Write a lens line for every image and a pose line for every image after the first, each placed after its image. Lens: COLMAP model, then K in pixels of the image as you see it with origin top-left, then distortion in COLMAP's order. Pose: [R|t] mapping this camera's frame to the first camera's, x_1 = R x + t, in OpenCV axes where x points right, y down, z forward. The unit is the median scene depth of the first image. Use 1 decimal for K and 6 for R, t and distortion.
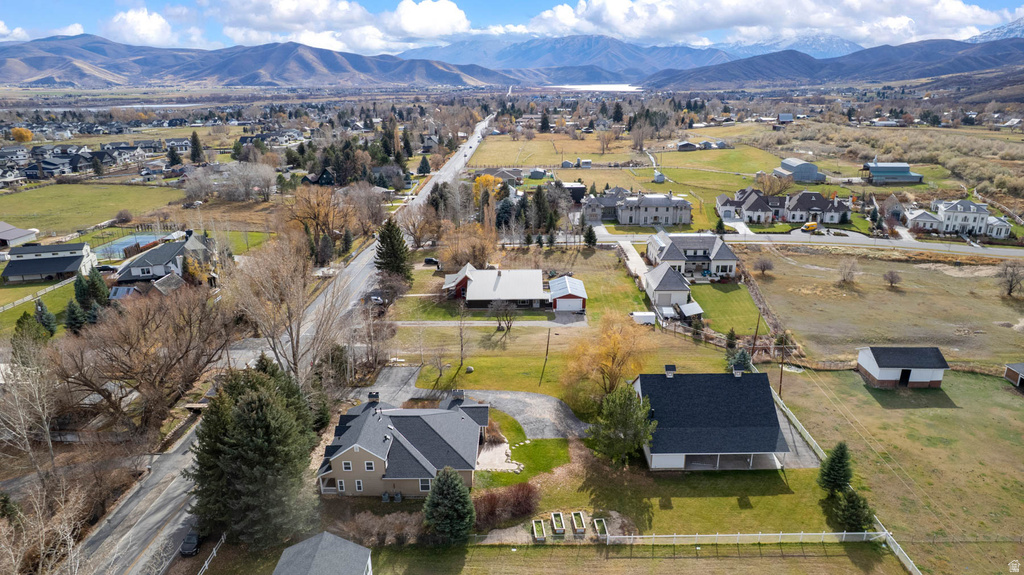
lens RADIAL K [[657.3, 0, 514.1], [0, 657.3, 290.3], [0, 0, 1]] dist [-0.082544, 0.076743]
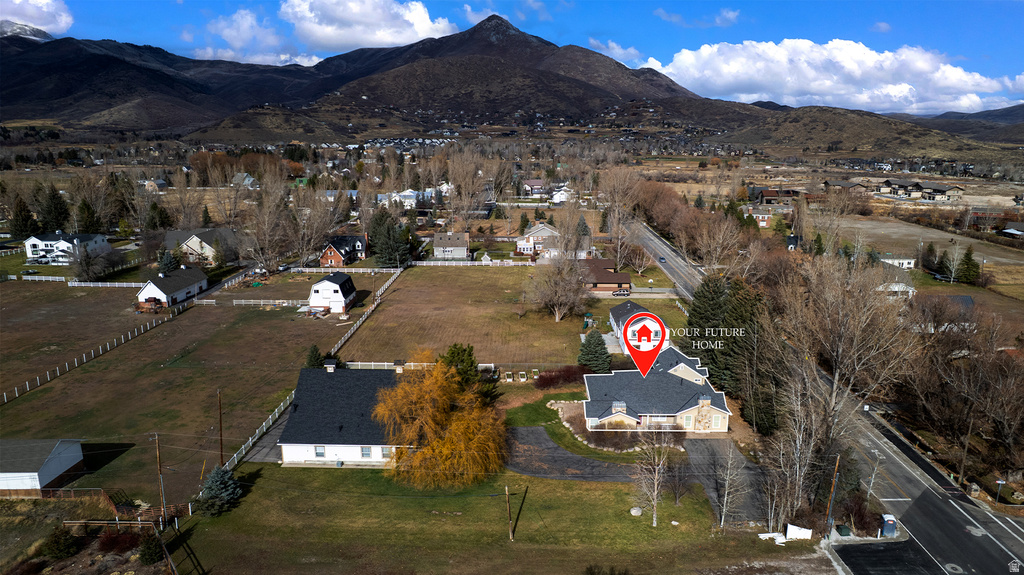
lens RADIAL K [[657.3, 0, 514.1], [0, 657.3, 290.3], [0, 0, 1]] dist [-0.082544, 0.076743]
pose [[-0.999773, 0.003143, 0.021093, 0.015672], [0.013698, 0.852714, 0.522198, -0.172161], [-0.016345, 0.522369, -0.852563, 0.630767]]
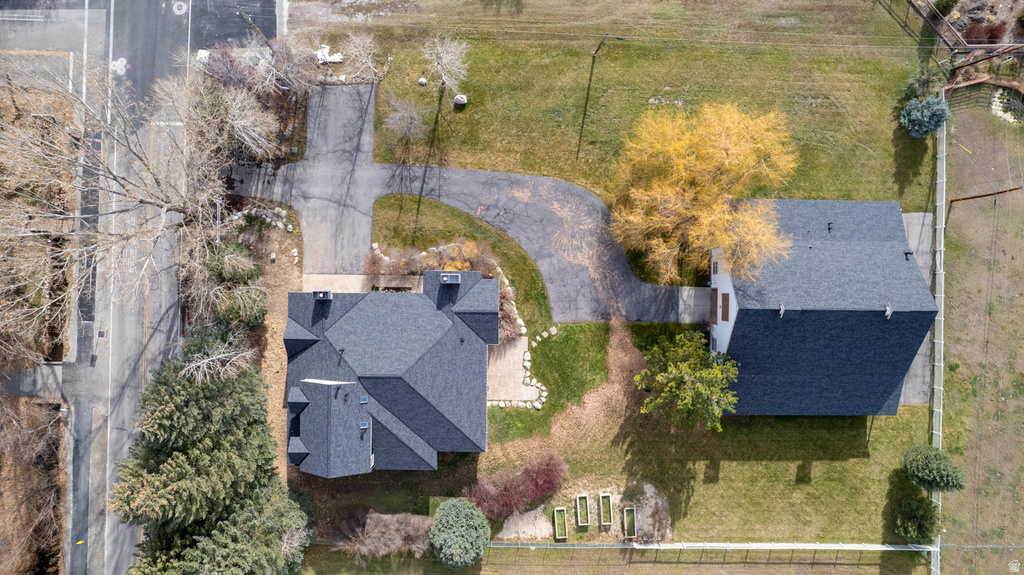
lens RADIAL K [[657.3, 0, 514.1], [0, 657.3, 290.3], [0, 0, 1]] dist [-0.082544, 0.076743]
pose [[0.999927, 0.007696, 0.009298, -0.010633], [-0.011227, 0.310242, 0.950591, -0.166679], [0.004431, -0.950626, 0.310306, 0.292433]]
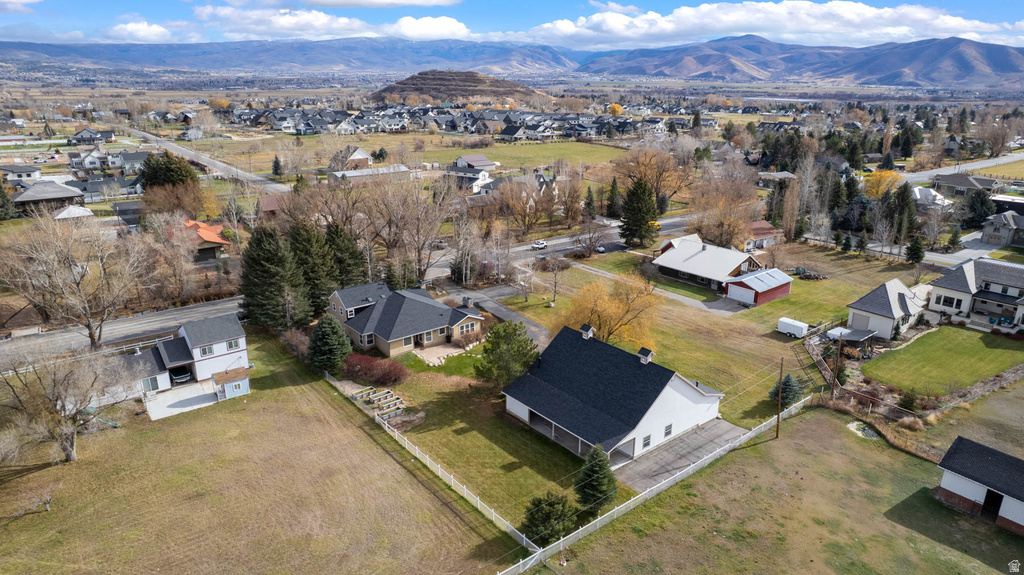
lens RADIAL K [[657.3, 0, 514.1], [0, 657.3, 290.3], [0, 0, 1]] dist [-0.082544, 0.076743]
pose [[0.629092, 0.253298, -0.734904, 0.292621], [-0.251833, 0.960842, 0.115598, -0.003794], [0.735407, 0.112351, 0.668247, 0.111601]]
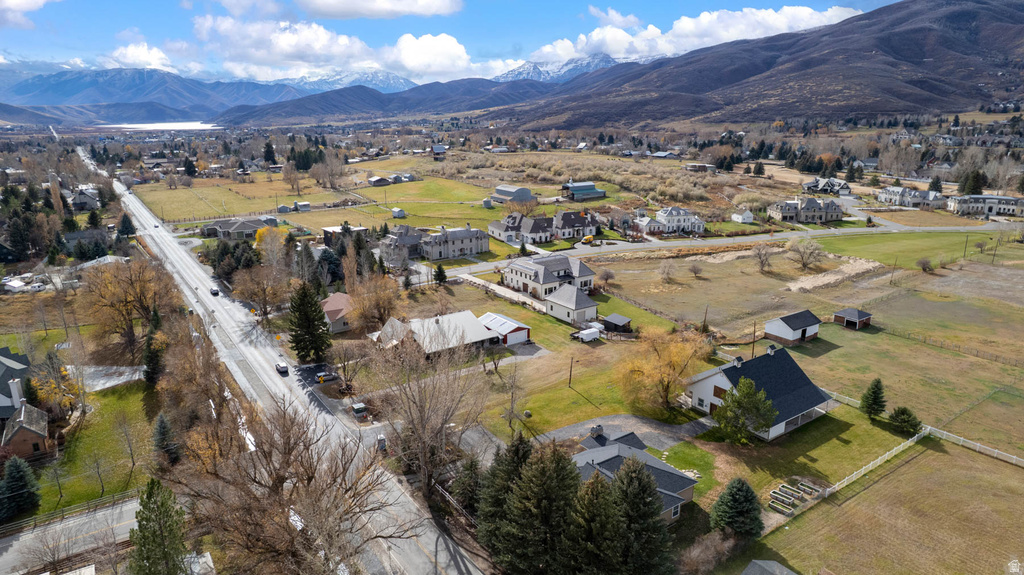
lens RADIAL K [[657.3, 0, 514.1], [0, 657.3, 290.3], [0, 0, 1]] dist [-0.082544, 0.076743]
pose [[0.815676, -0.154198, 0.557579, -0.270922], [0.181556, 0.983360, 0.006352, -0.032784], [-0.549281, 0.096051, 0.830099, 0.072371]]
